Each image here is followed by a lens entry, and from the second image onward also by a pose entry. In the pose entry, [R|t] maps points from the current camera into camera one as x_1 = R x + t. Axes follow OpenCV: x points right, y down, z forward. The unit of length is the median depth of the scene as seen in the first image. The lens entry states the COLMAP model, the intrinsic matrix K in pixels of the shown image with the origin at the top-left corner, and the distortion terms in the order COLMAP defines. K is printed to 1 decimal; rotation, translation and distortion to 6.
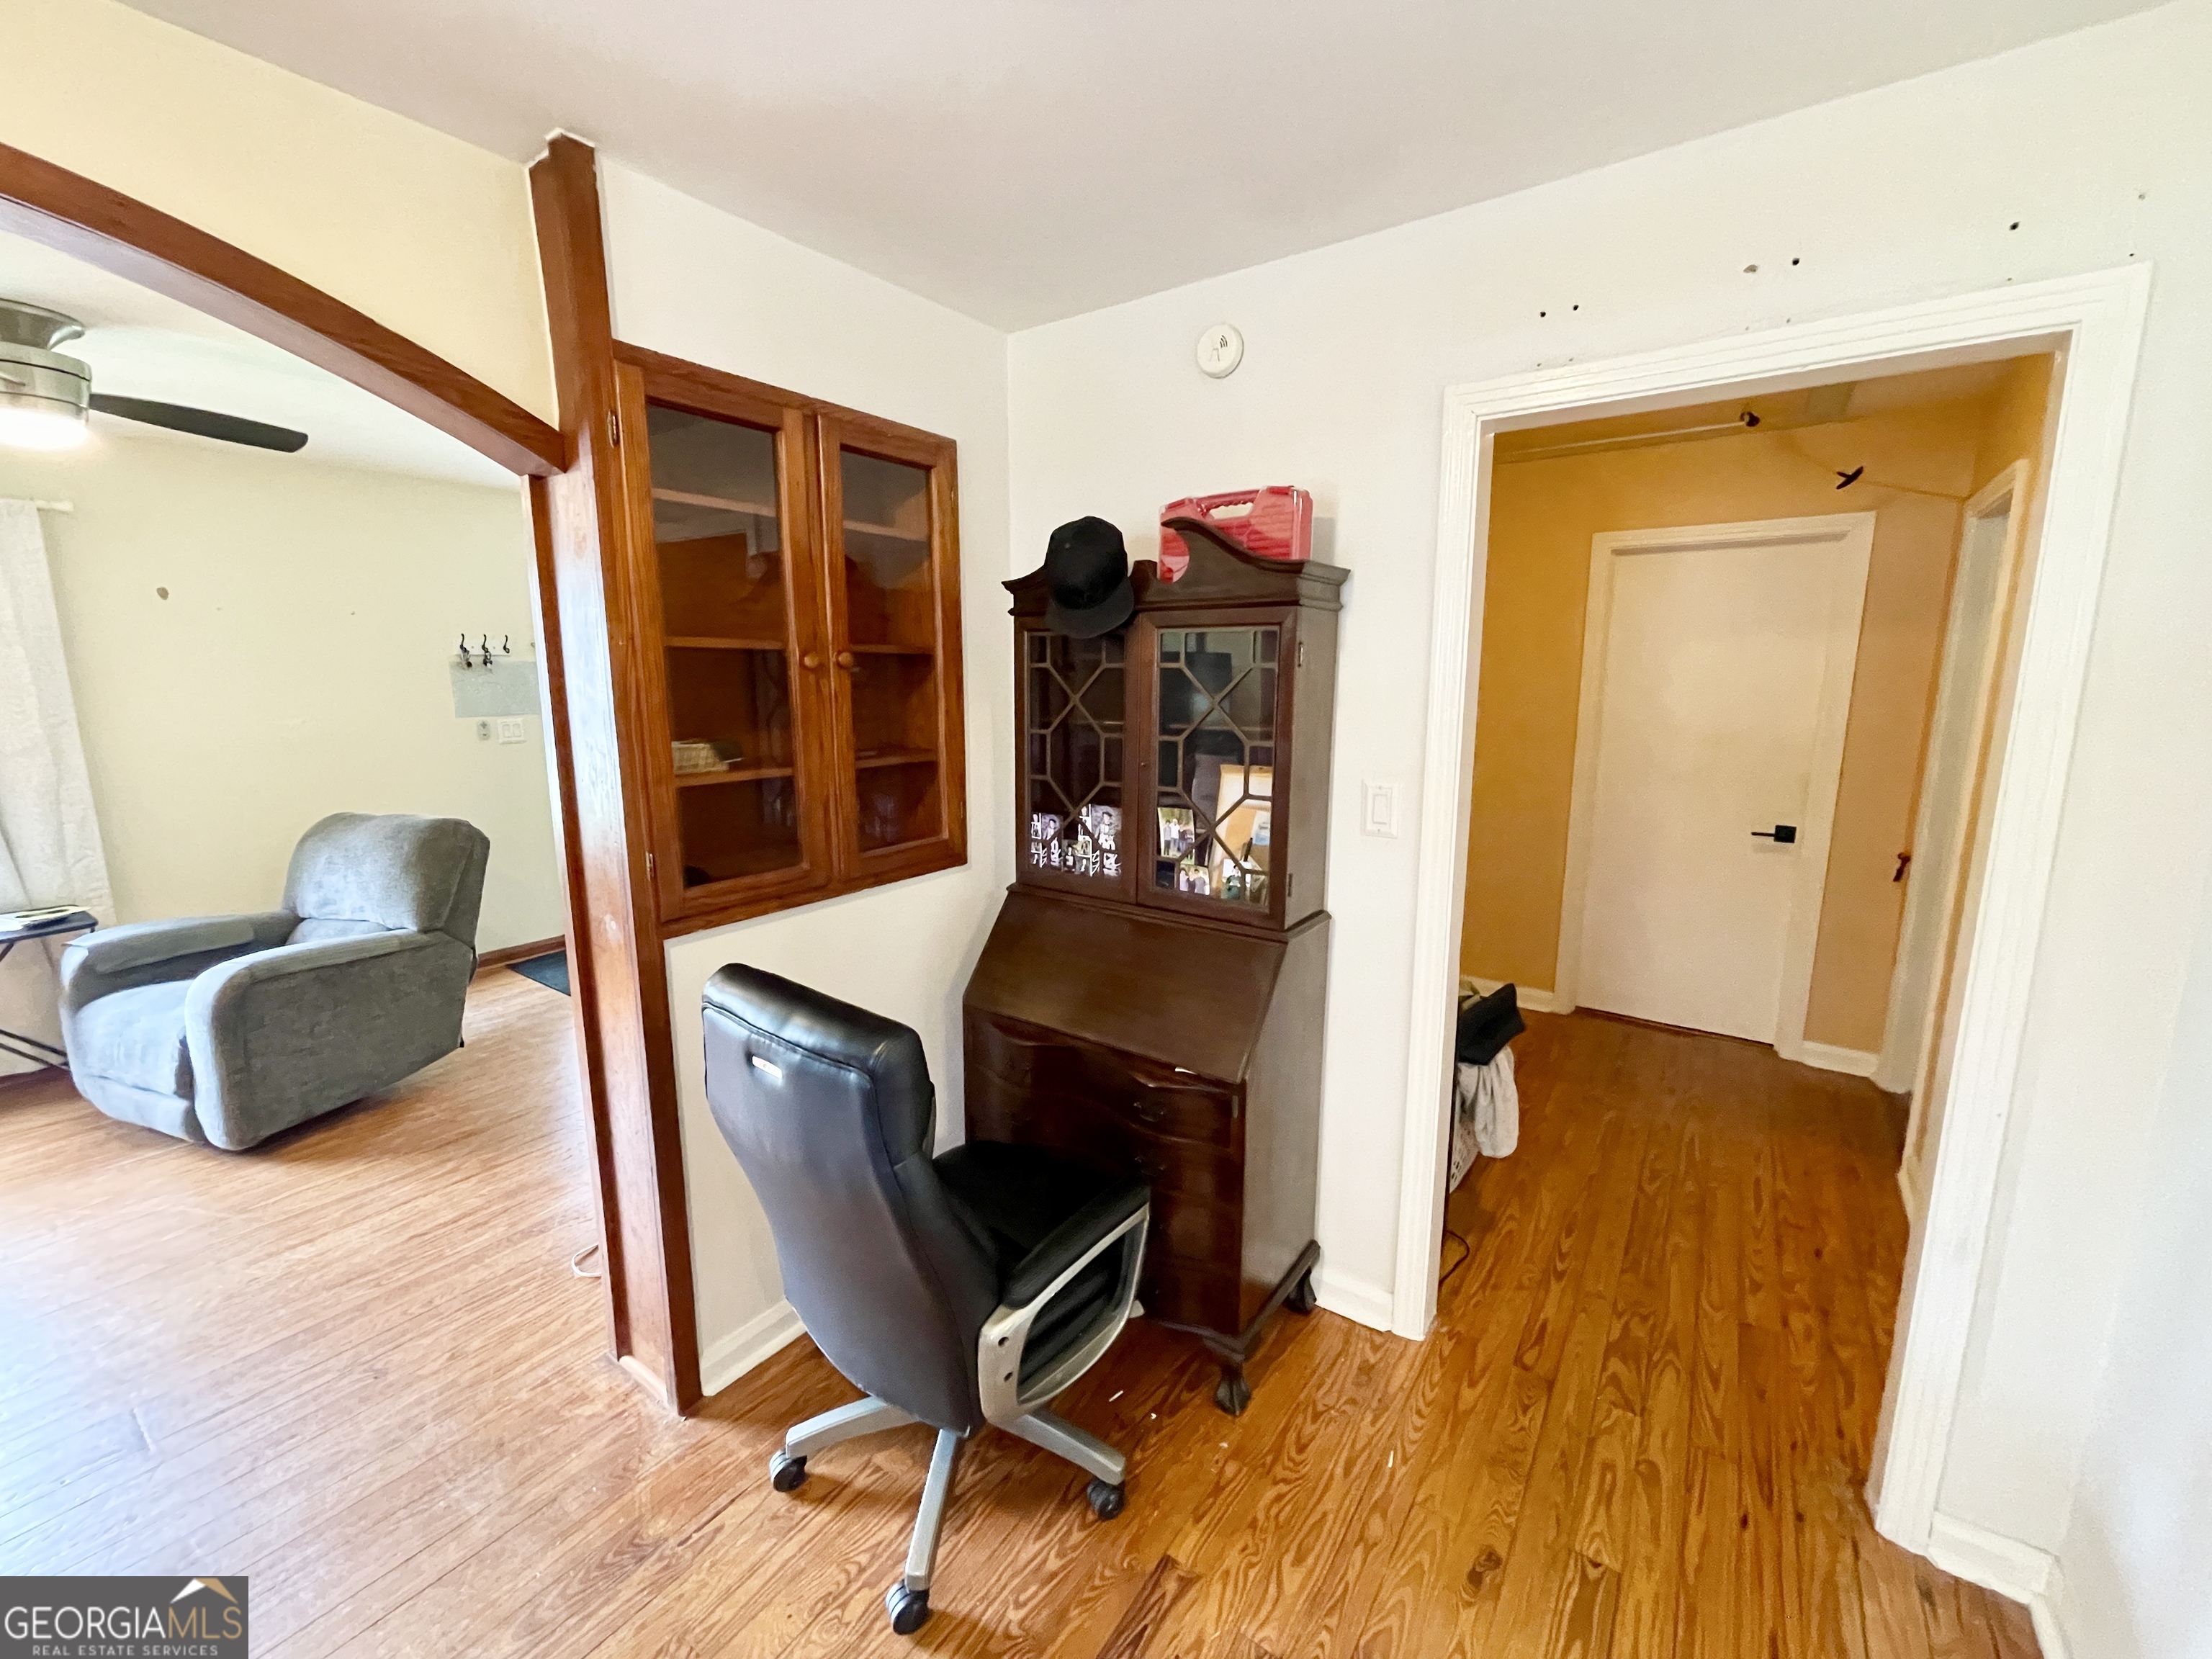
lens RADIAL K [[896.3, 0, 1103.0], [0, 896.3, 821.7], [0, 0, 1]] dist [-0.007489, 0.000129]
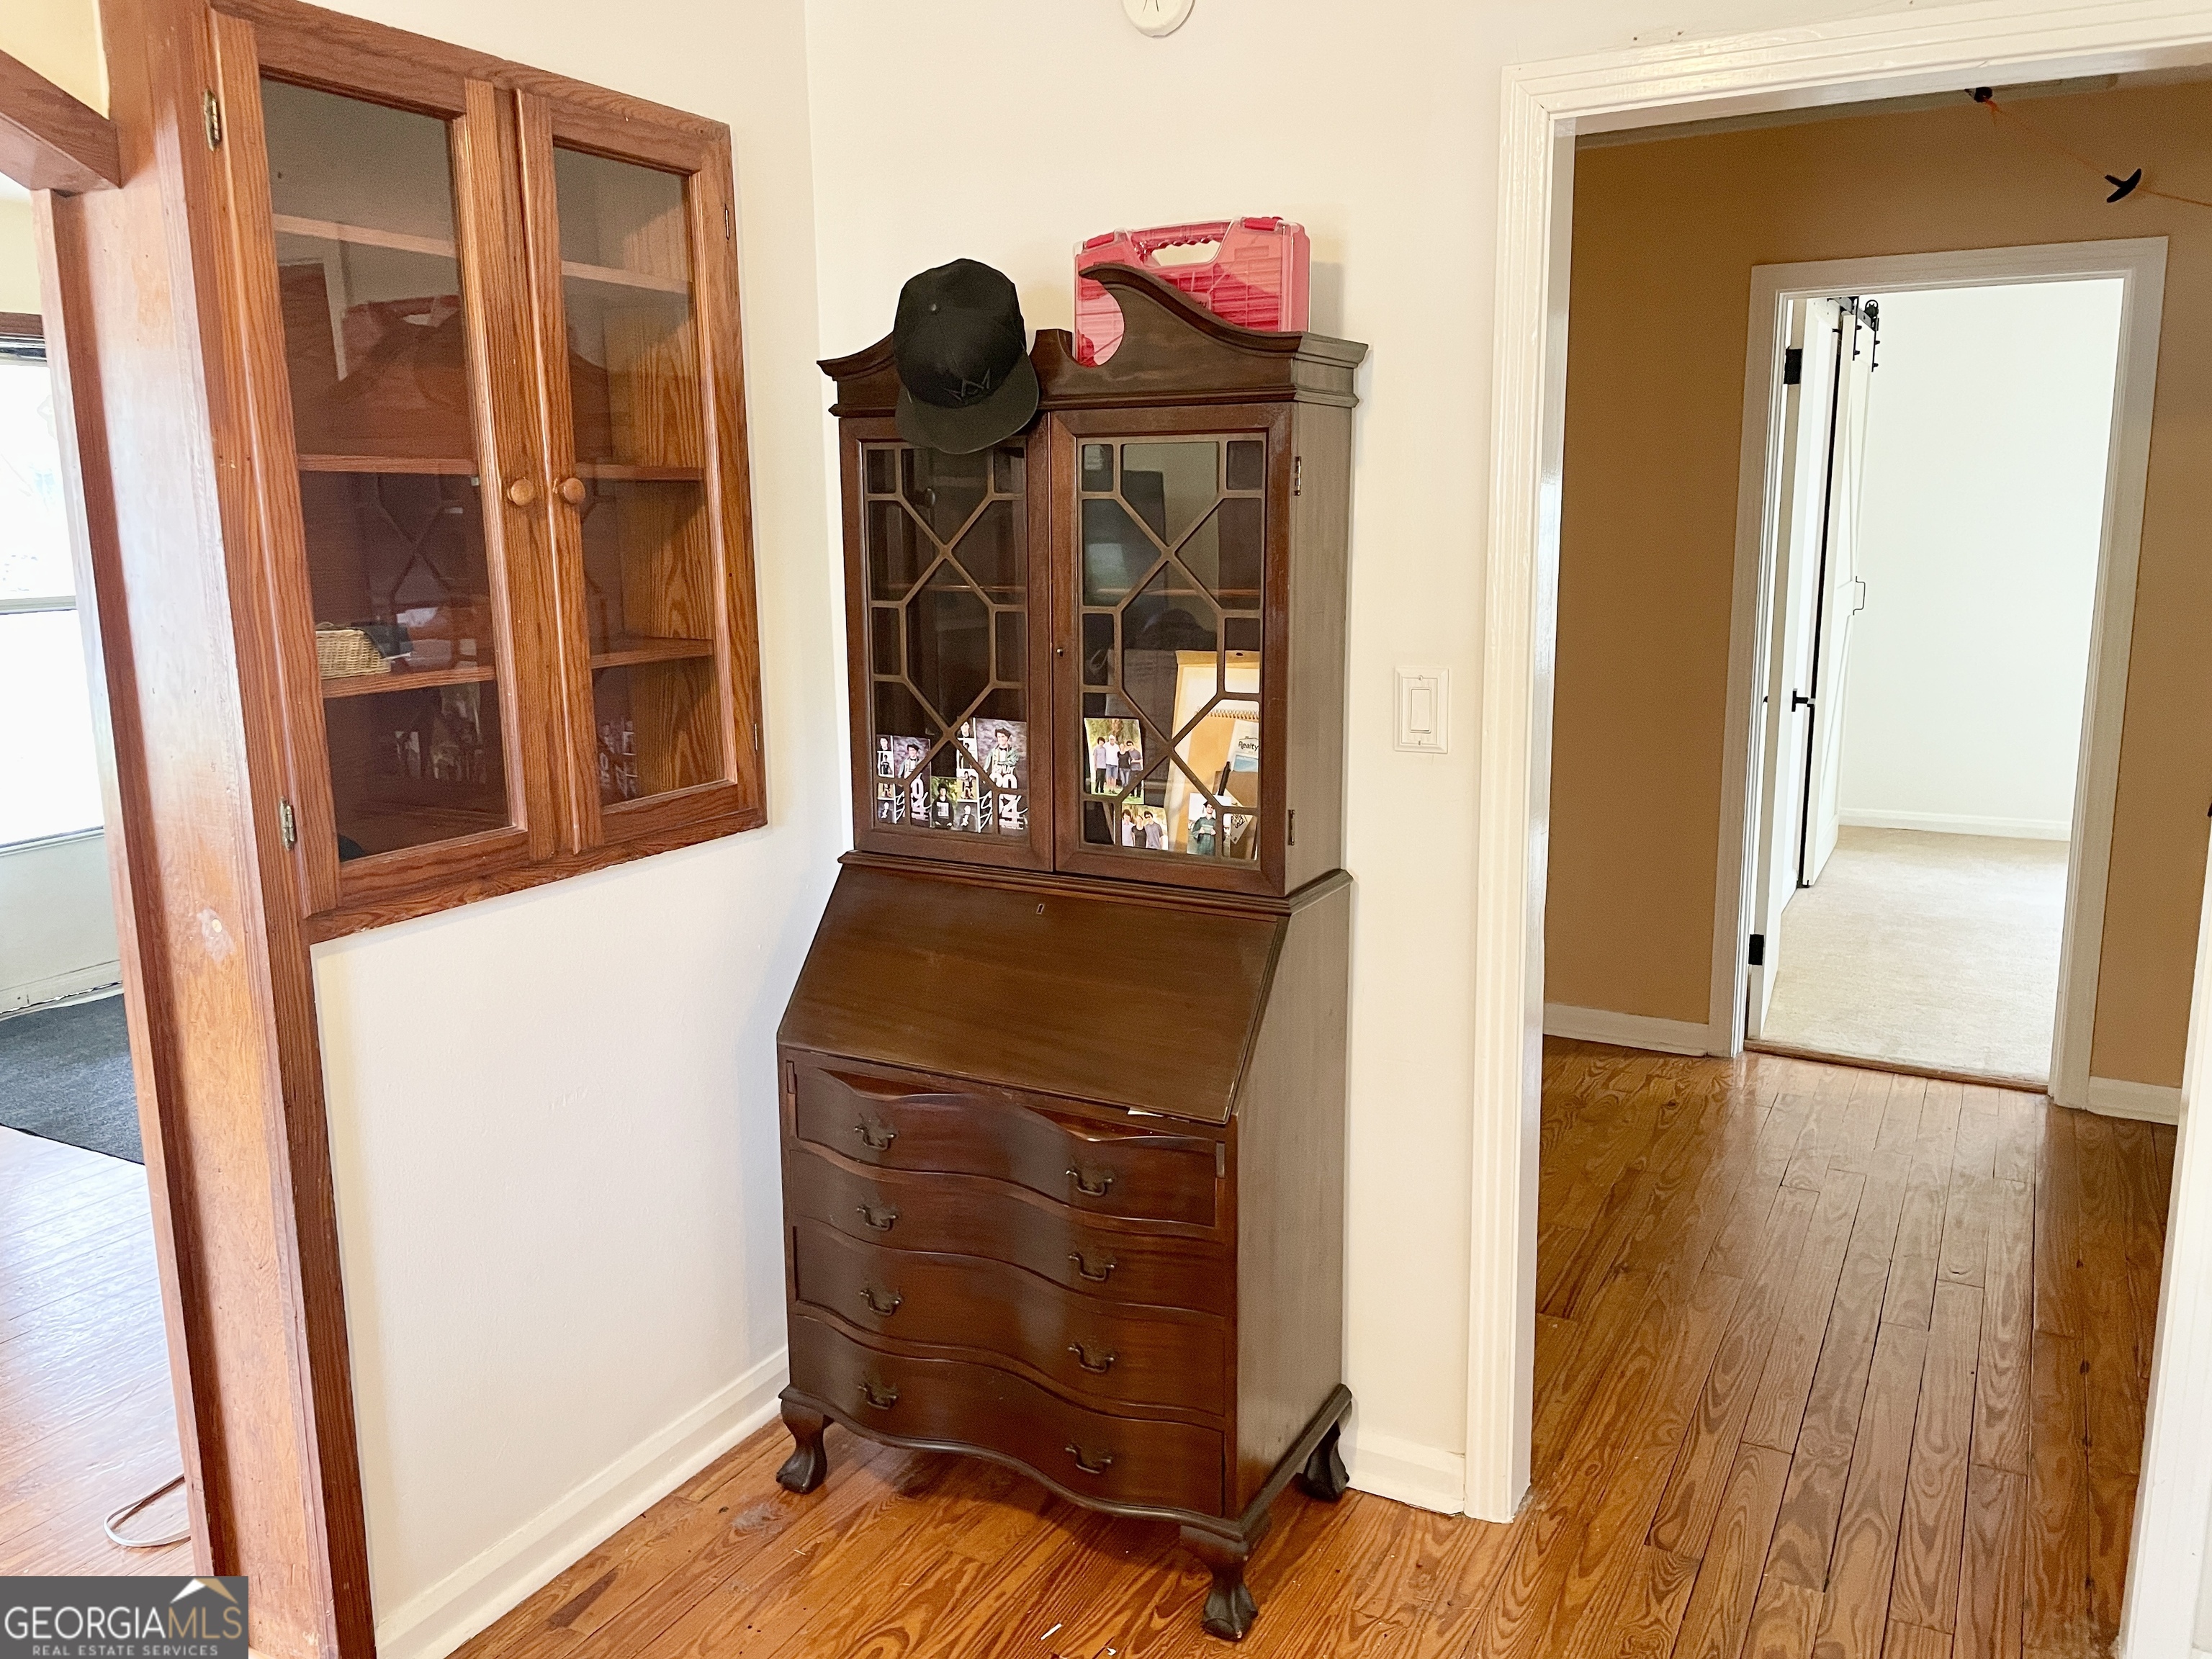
lens RADIAL K [[1705.9, 0, 1106.0], [0, 1705.9, 829.5], [0, 0, 1]] dist [0.087135, -0.137510]
pose [[0.992733, -0.034084, 0.115413, -0.067938], [0.031779, 0.999258, 0.021752, 0.038025], [-0.116068, -0.017926, 0.993079, -0.222306]]
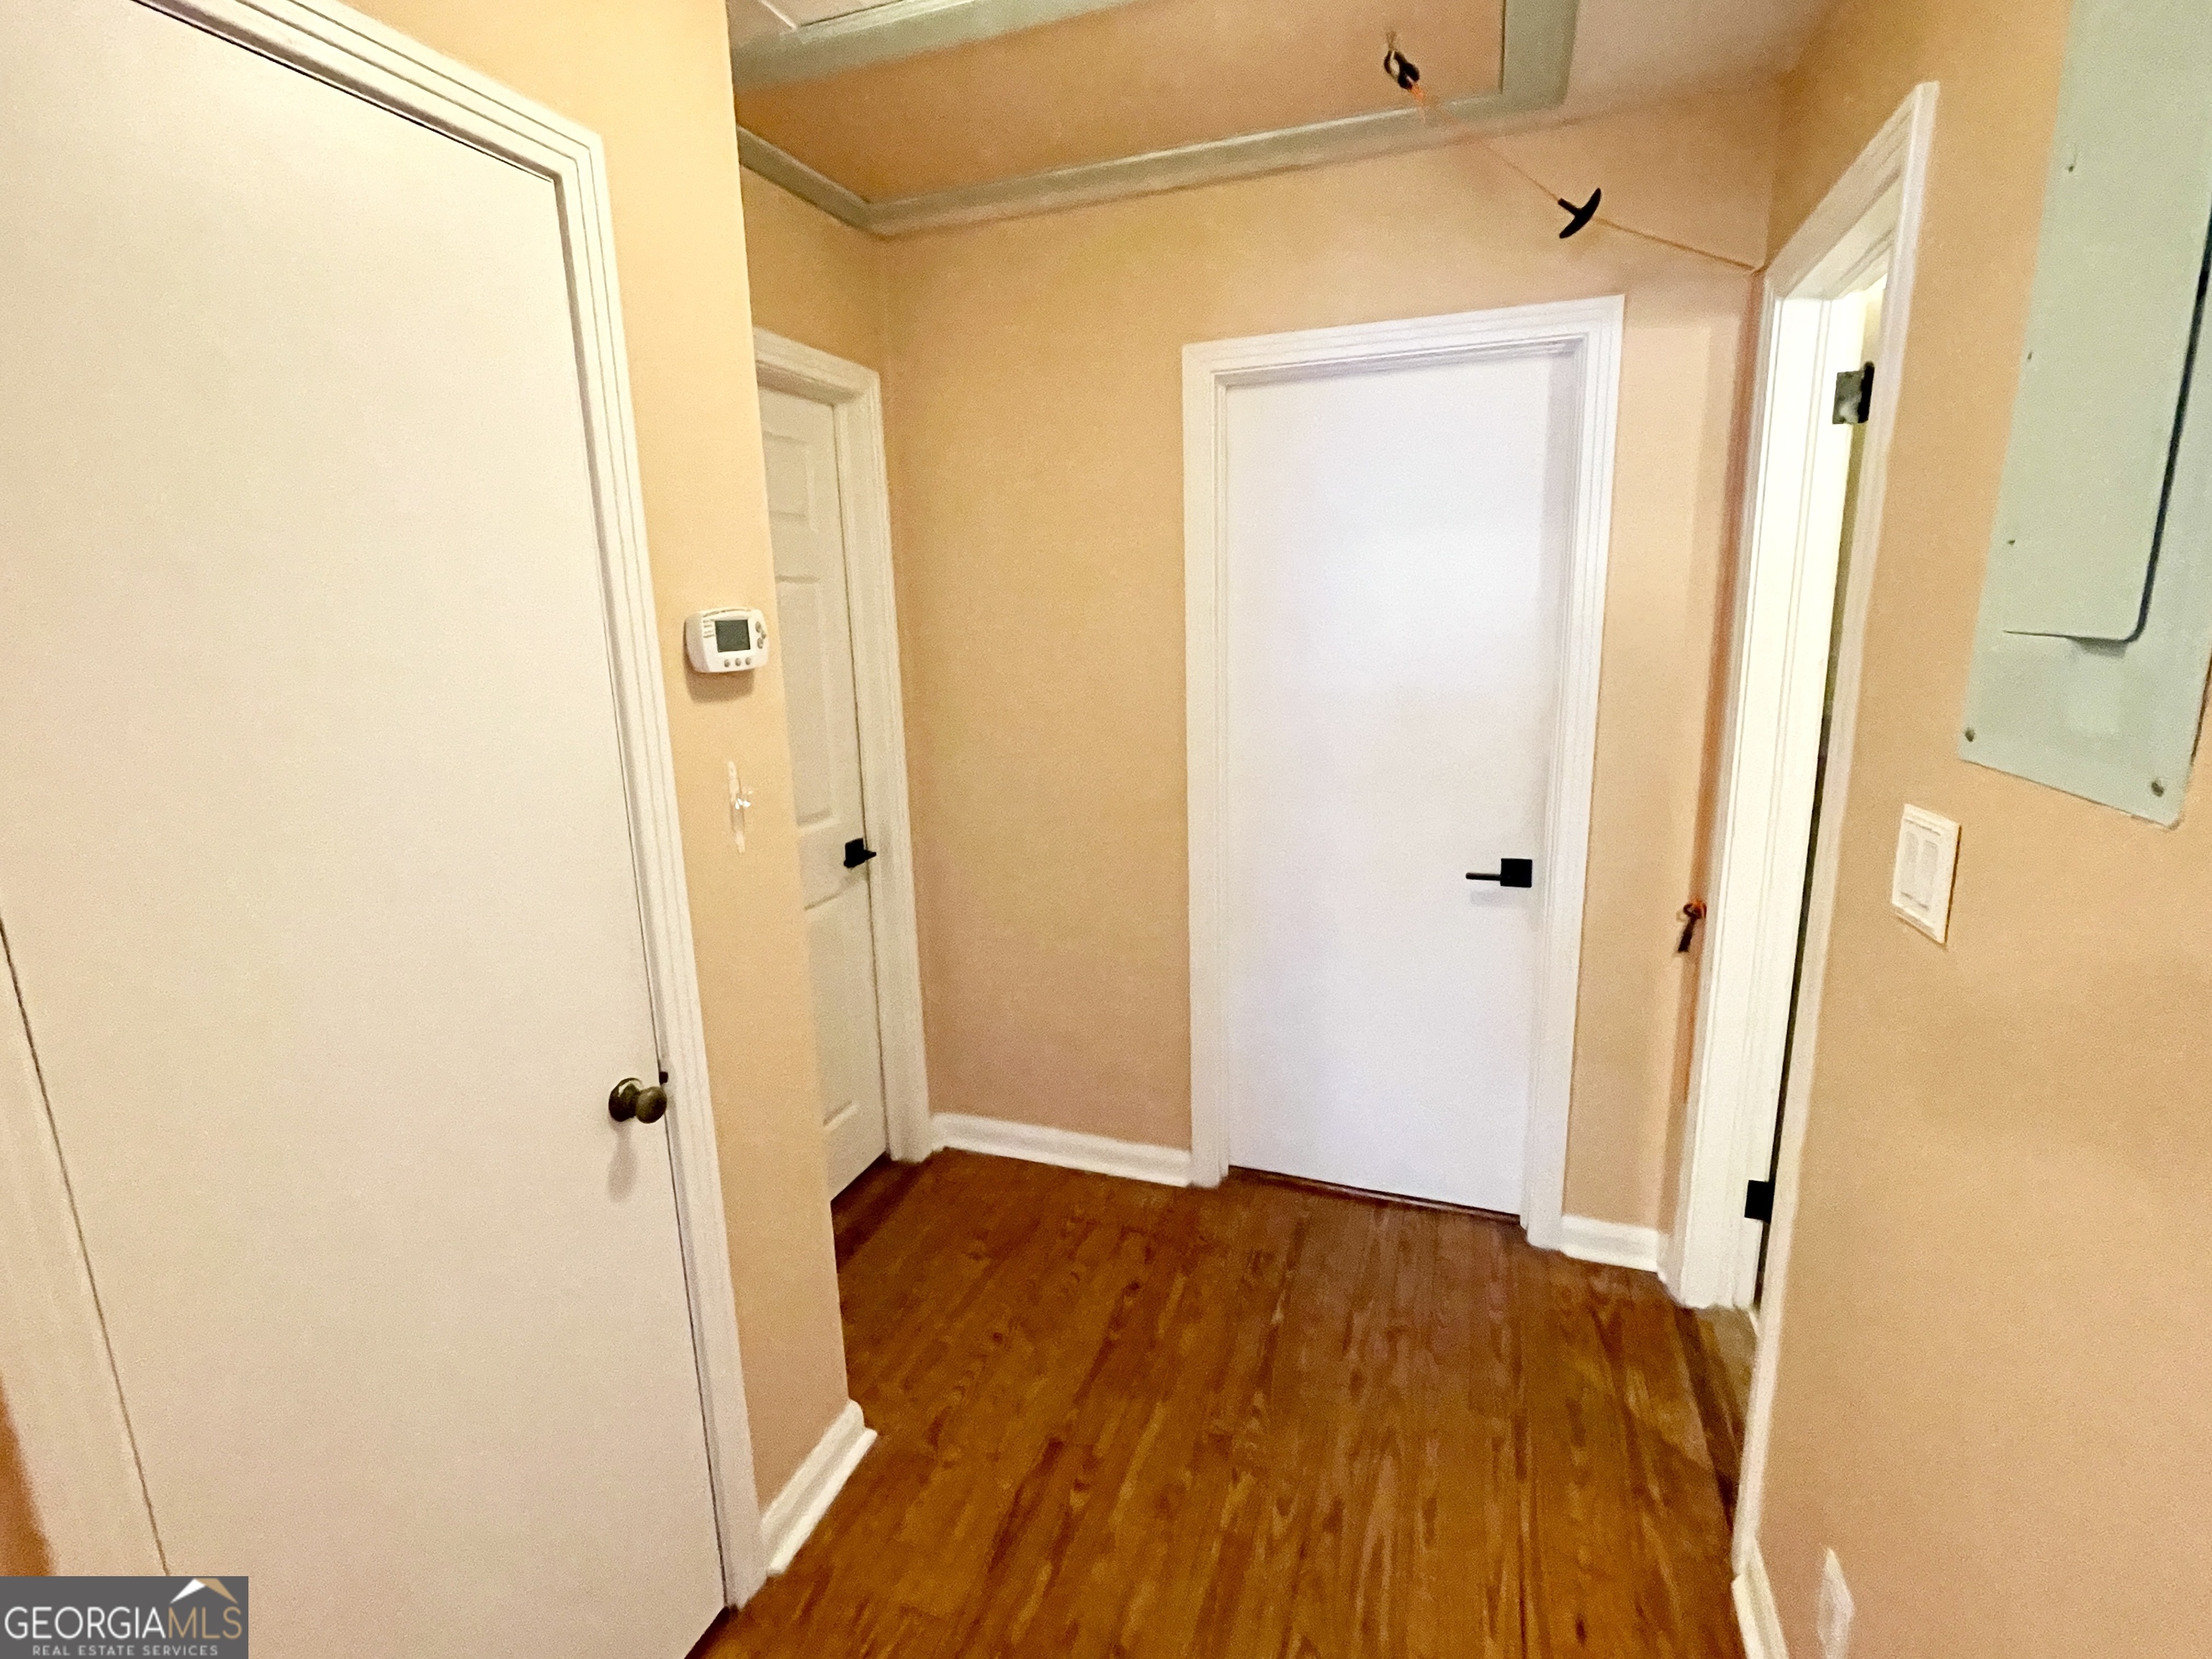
lens RADIAL K [[1046.6, 0, 1106.0], [0, 1046.6, 829.5], [0, 0, 1]] dist [-0.000223, -0.000114]
pose [[0.962912, -0.081421, 0.257238, 0.559182], [0.072104, 0.996360, 0.045464, -0.107570], [-0.260004, -0.025230, 0.965278, 0.687162]]
